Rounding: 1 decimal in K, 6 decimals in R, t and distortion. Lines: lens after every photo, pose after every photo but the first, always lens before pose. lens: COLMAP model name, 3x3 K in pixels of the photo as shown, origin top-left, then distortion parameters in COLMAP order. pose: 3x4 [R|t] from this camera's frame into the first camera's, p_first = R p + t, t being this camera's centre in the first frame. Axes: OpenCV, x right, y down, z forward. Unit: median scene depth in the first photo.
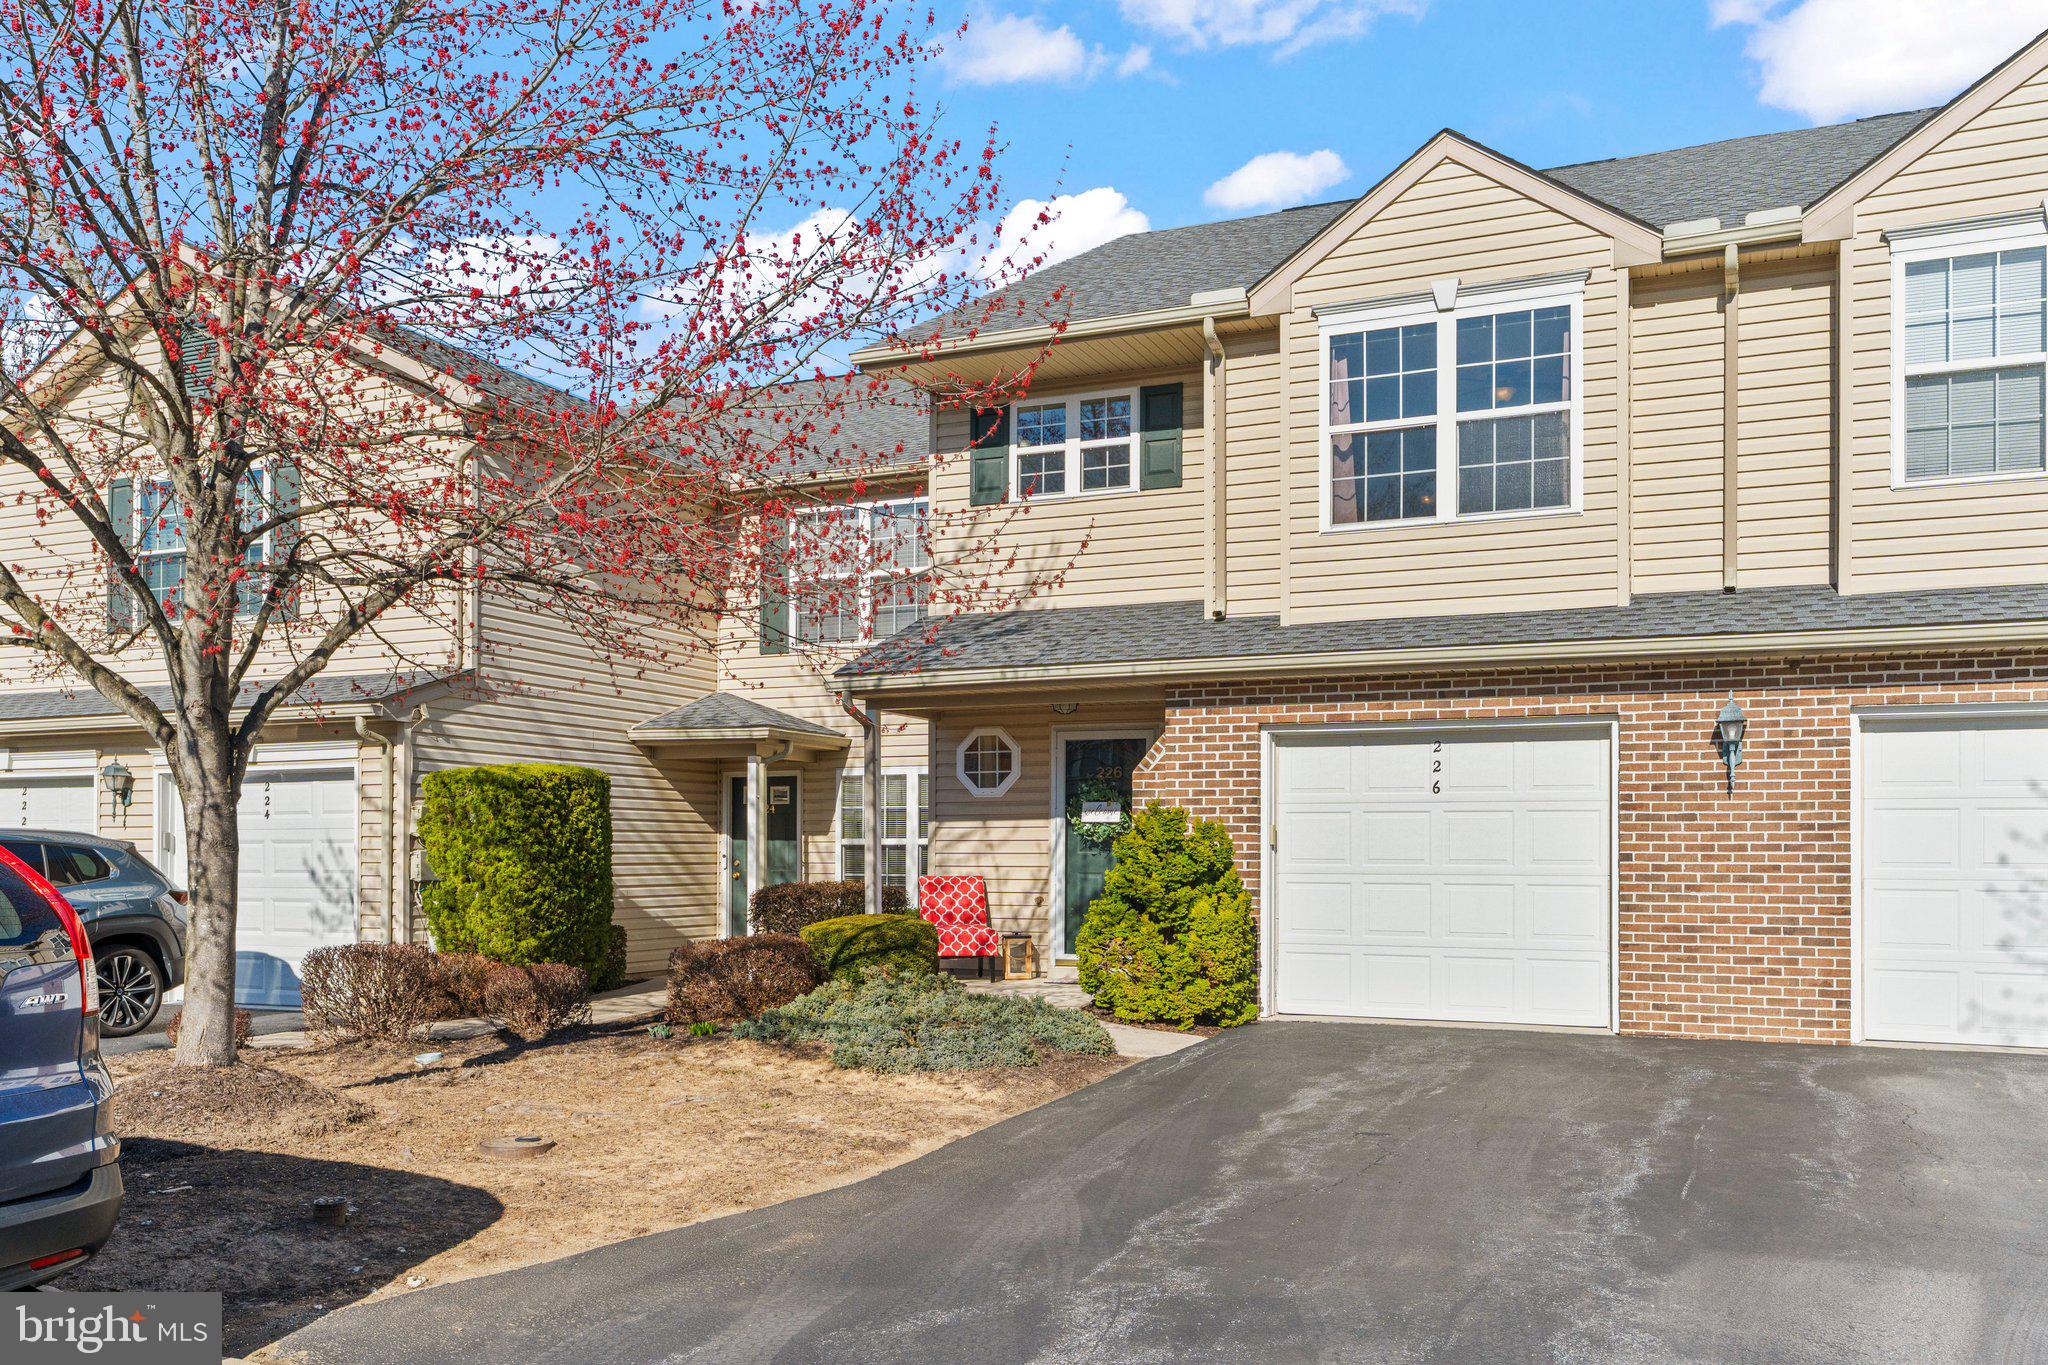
lens RADIAL K [[1640.9, 0, 1073.9], [0, 1640.9, 770.0], [0, 0, 1]] dist [-0.002583, 0.007993]
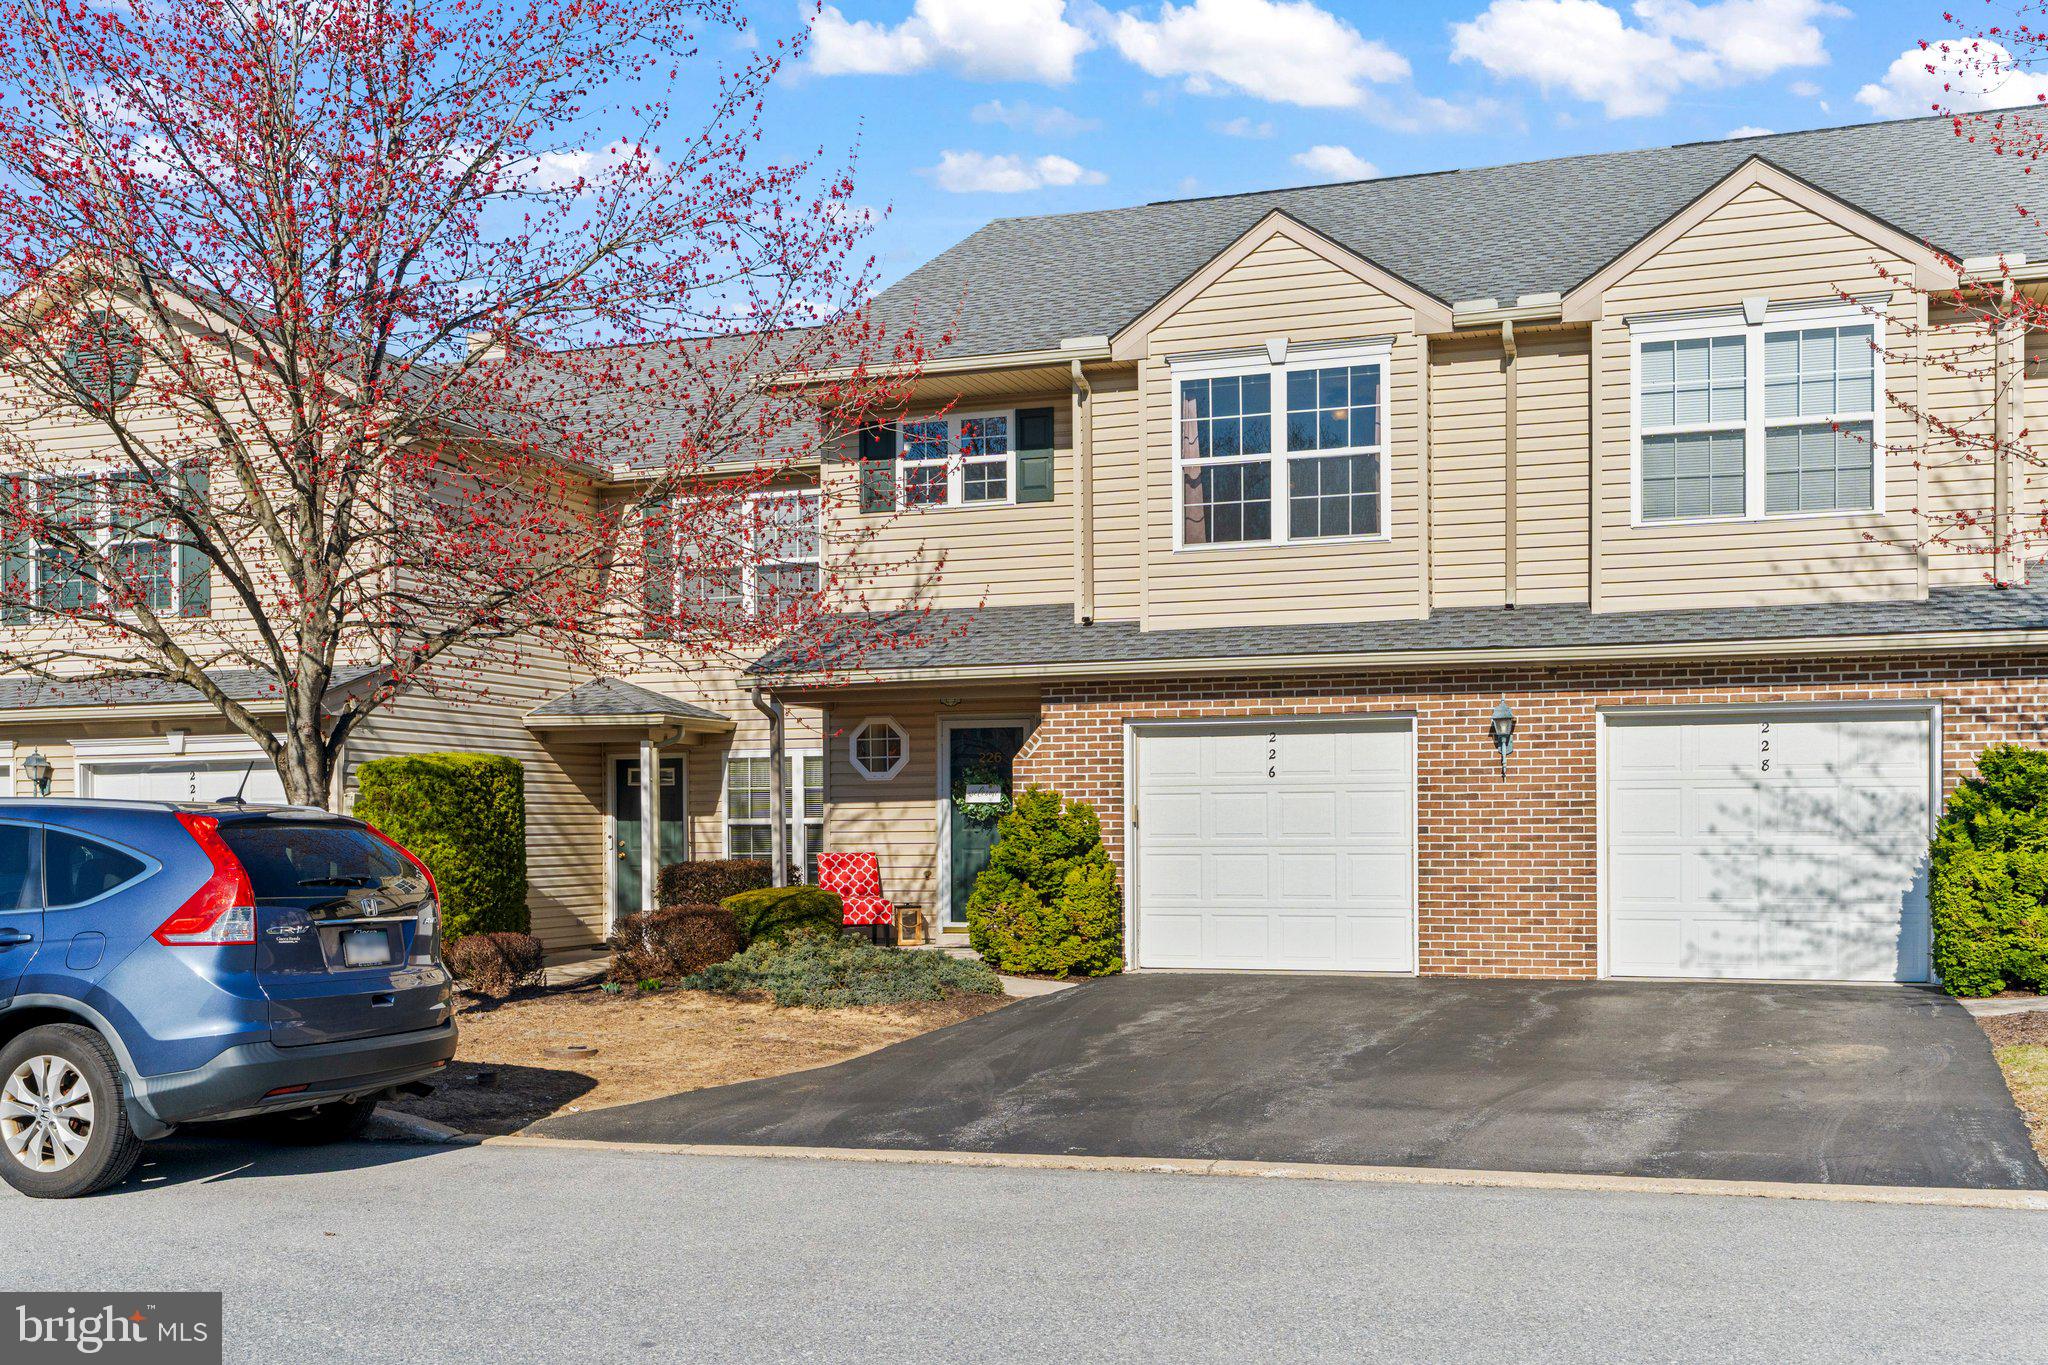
lens RADIAL K [[2103.2, 0, 1021.7], [0, 2103.2, 689.0], [0, 0, 1]] dist [0.001519, 0.000000]
pose [[0.998689, -0.007288, 0.050673, -0.034525], [0.008040, 0.999860, -0.014649, -0.028460], [-0.050559, 0.015037, 0.998608, -0.501360]]
